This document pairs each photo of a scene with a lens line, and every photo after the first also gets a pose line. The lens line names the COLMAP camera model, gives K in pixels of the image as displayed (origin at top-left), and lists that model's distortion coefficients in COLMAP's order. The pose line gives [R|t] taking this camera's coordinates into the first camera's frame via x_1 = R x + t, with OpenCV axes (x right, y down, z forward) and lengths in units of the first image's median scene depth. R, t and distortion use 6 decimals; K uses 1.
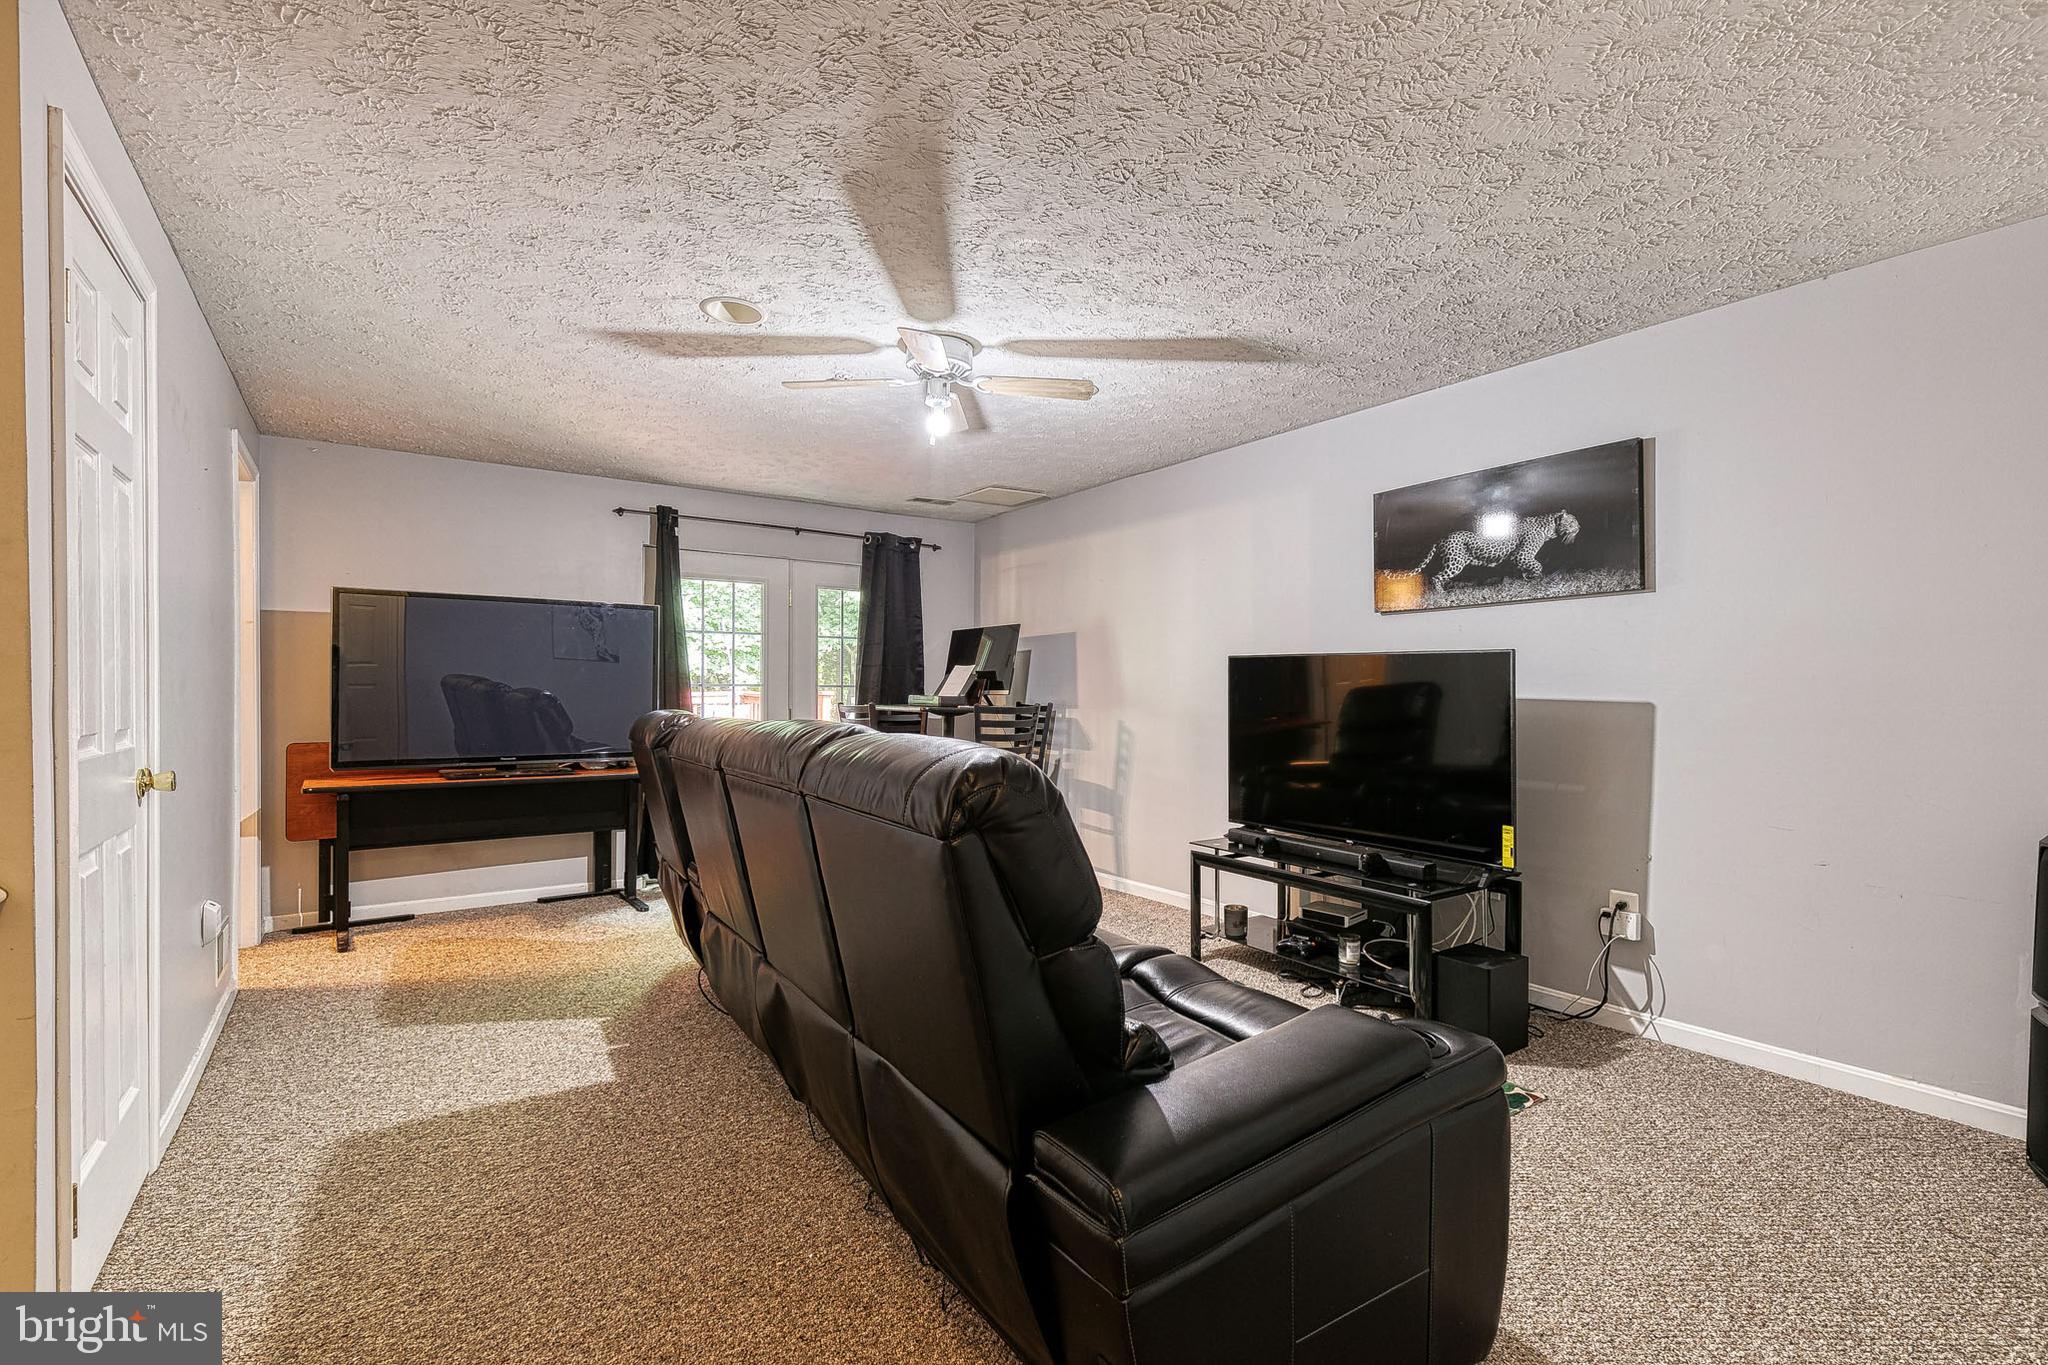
lens RADIAL K [[916.1, 0, 1040.9], [0, 916.1, 689.0], [0, 0, 1]] dist [0.006715, -0.000920]
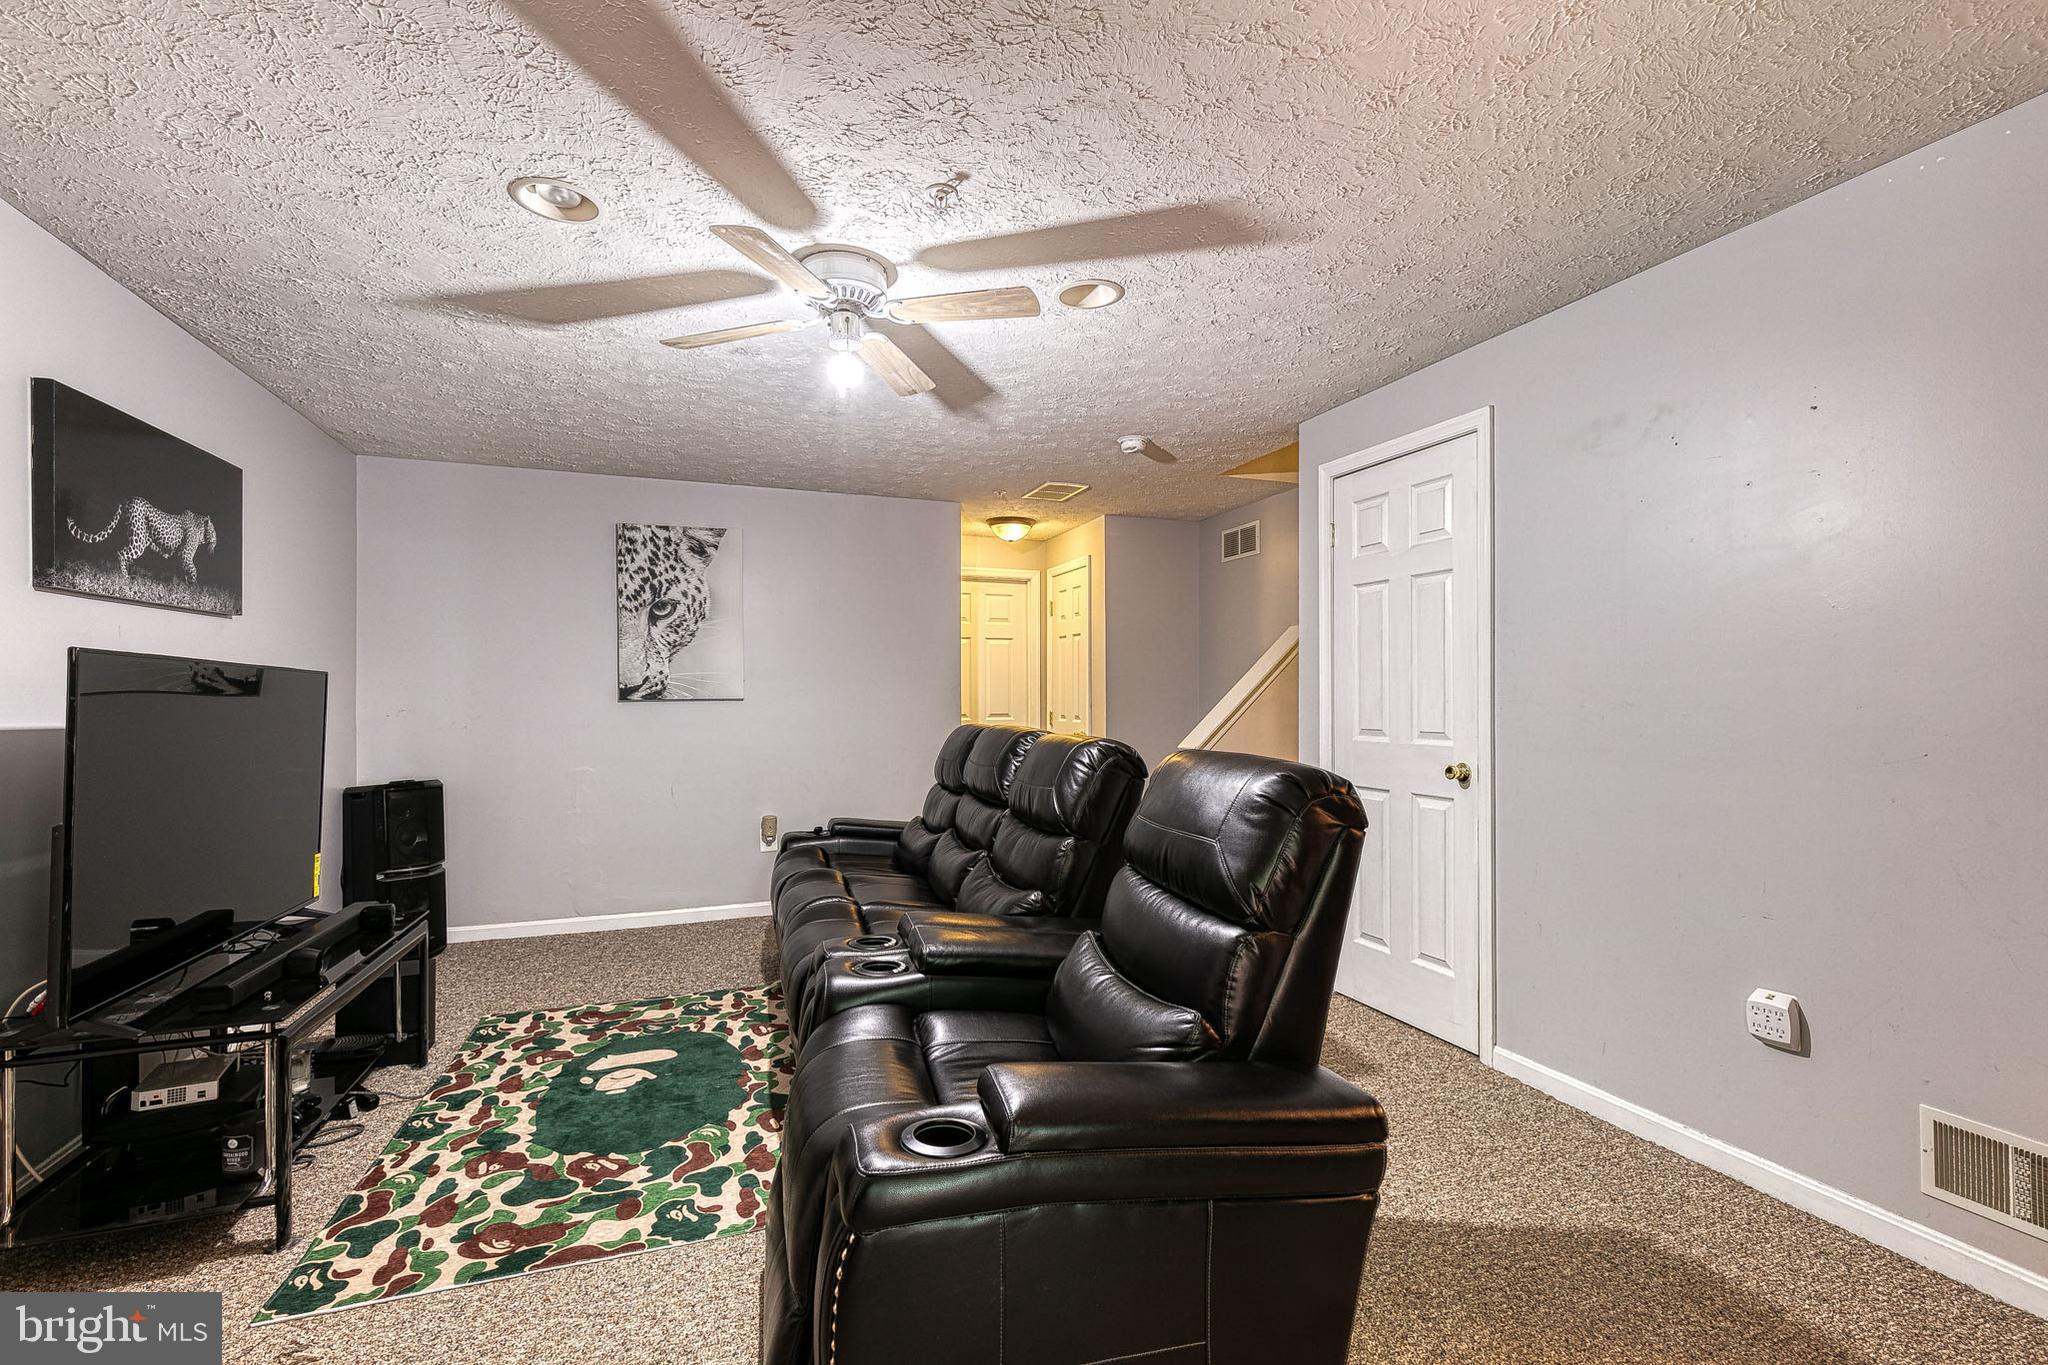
lens RADIAL K [[916.1, 0, 1040.9], [0, 916.1, 689.0], [0, 0, 1]] dist [0.006715, -0.000920]
pose [[-0.969062, 0.004610, 0.246773, -0.429184], [0.003448, 0.999981, -0.005141, -0.015810], [-0.246792, -0.004132, -0.969060, 1.598613]]
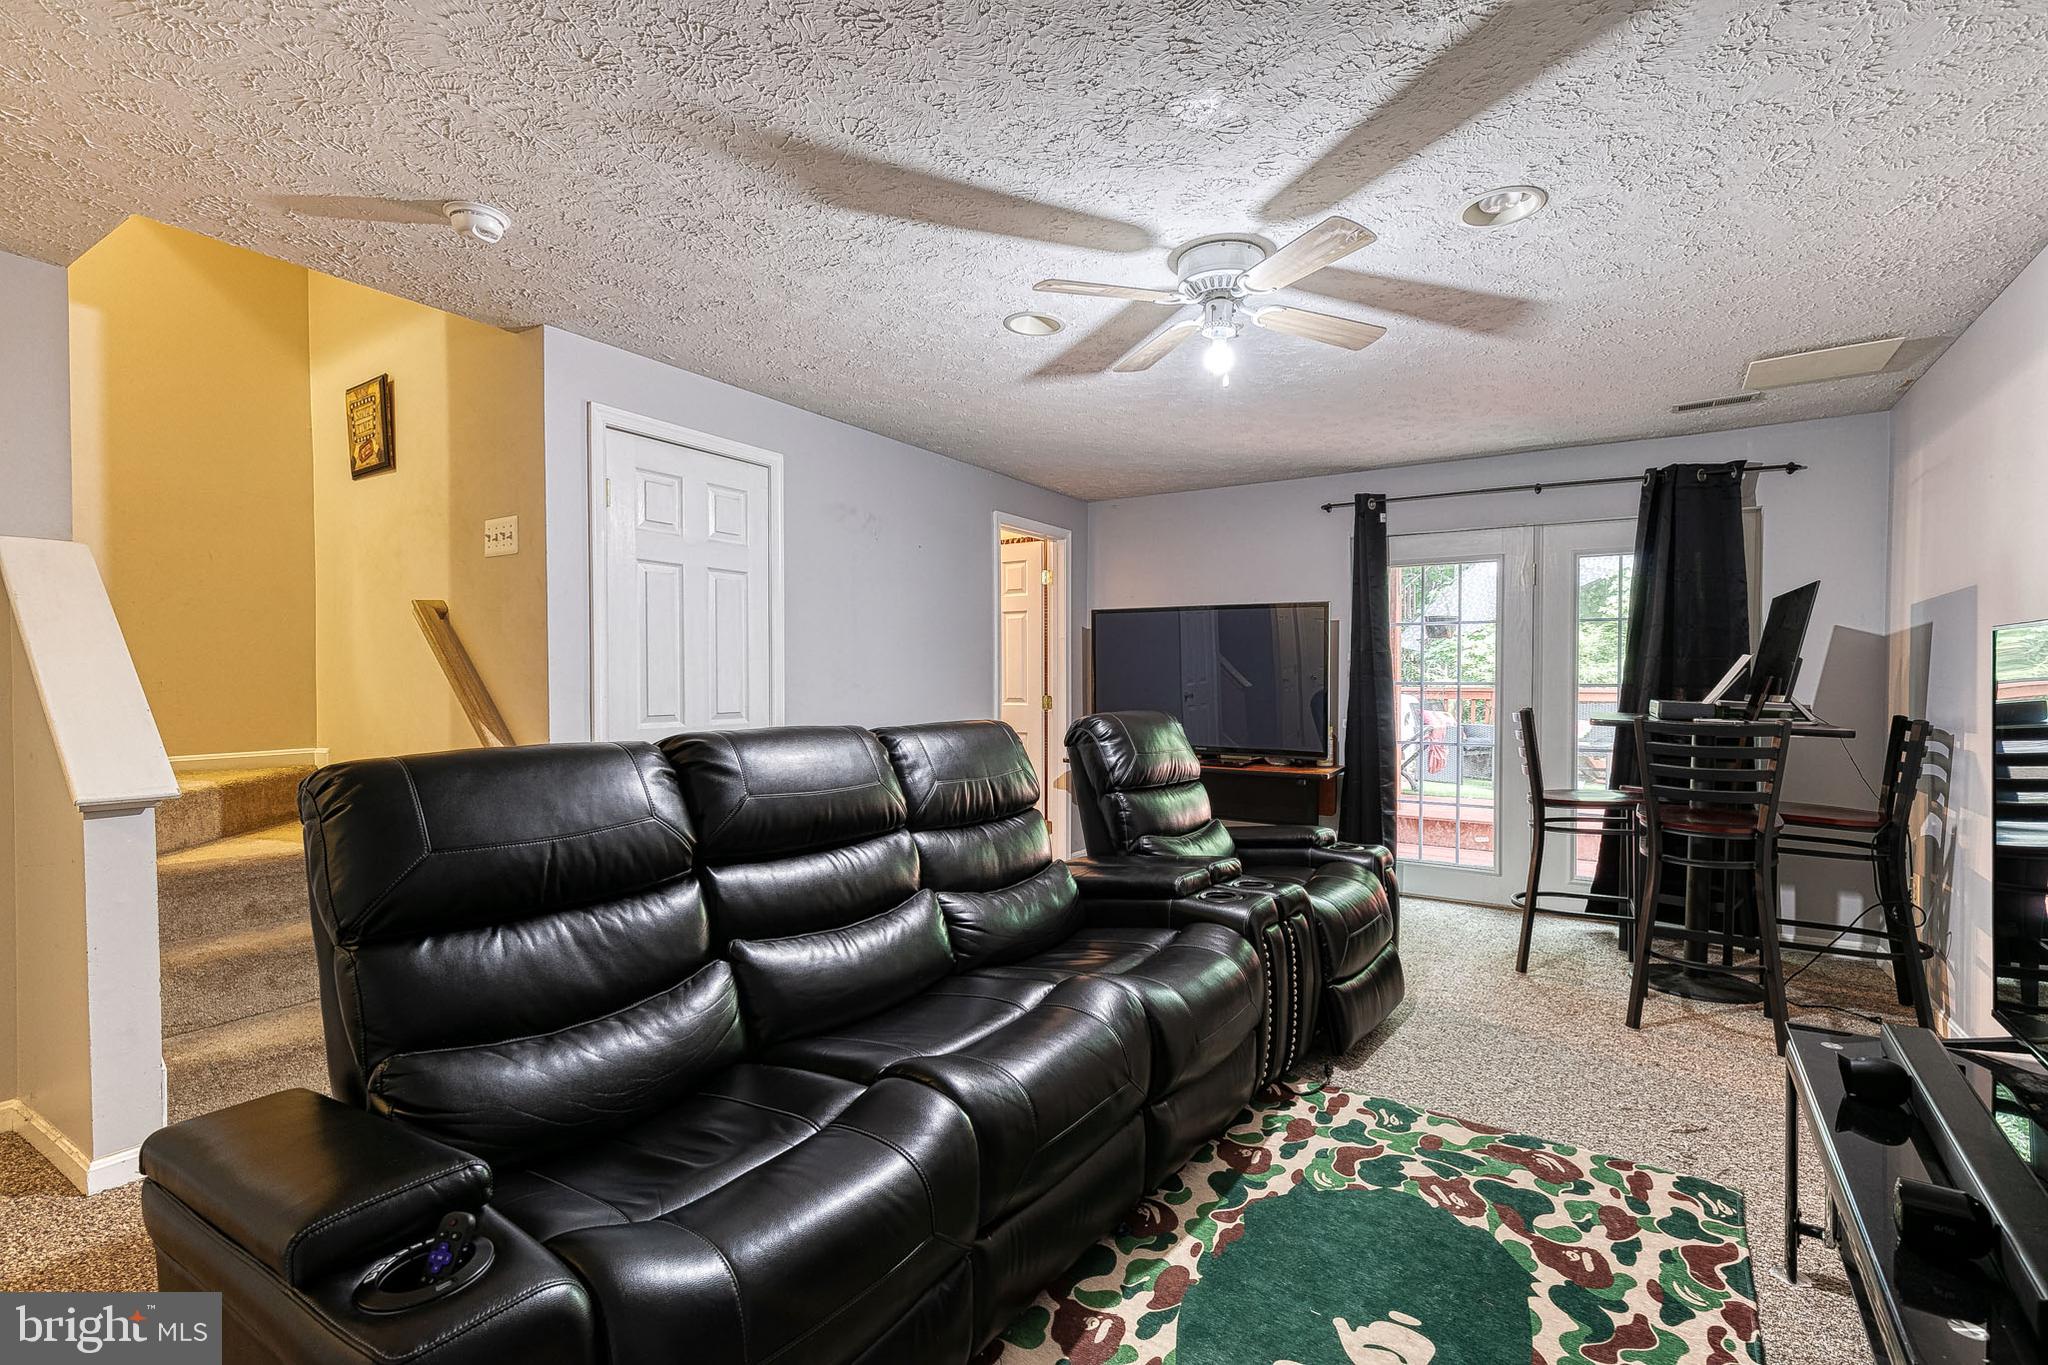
lens RADIAL K [[916.1, 0, 1040.9], [0, 916.1, 689.0], [0, 0, 1]] dist [0.006715, -0.000920]
pose [[0.375284, 0.011360, -0.926840, 0.526540], [-0.002281, 0.999933, 0.011333, -0.014161], [0.926907, -0.002139, 0.375285, 0.527868]]
